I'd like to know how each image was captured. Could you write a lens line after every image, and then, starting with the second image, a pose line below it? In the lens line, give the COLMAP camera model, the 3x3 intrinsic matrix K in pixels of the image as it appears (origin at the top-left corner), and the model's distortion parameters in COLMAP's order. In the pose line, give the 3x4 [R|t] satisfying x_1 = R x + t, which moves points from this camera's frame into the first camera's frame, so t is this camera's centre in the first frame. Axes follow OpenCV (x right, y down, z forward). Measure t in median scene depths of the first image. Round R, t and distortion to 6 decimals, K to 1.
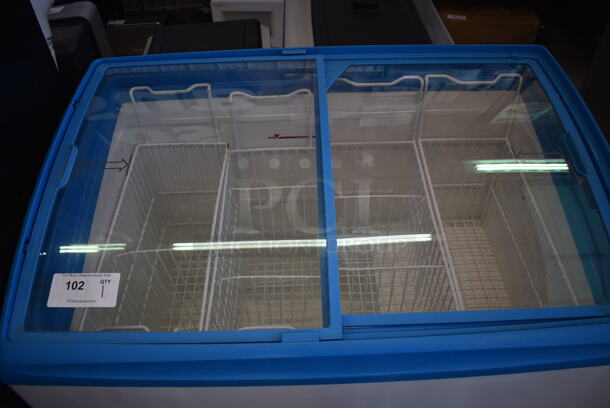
lens RADIAL K [[502.5, 0, 330.1], [0, 502.5, 202.8], [0, 0, 1]] dist [-0.035563, -0.000997]
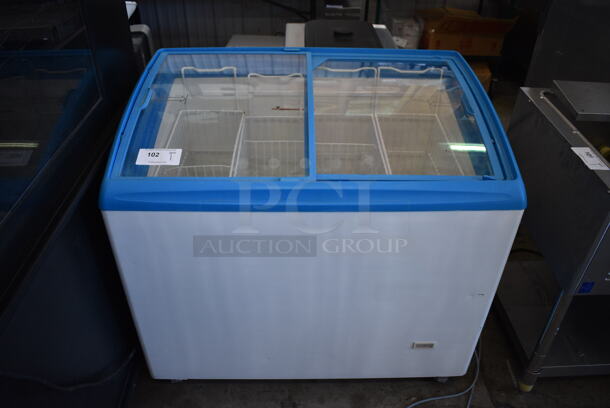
lens RADIAL K [[502.5, 0, 330.1], [0, 502.5, 202.8], [0, 0, 1]] dist [-0.035563, -0.000997]
pose [[0.999614, 0.021267, 0.017876, 0.027029], [-0.017683, 0.983318, -0.181035, 0.426523], [-0.021428, 0.180649, 0.983314, -0.414615]]
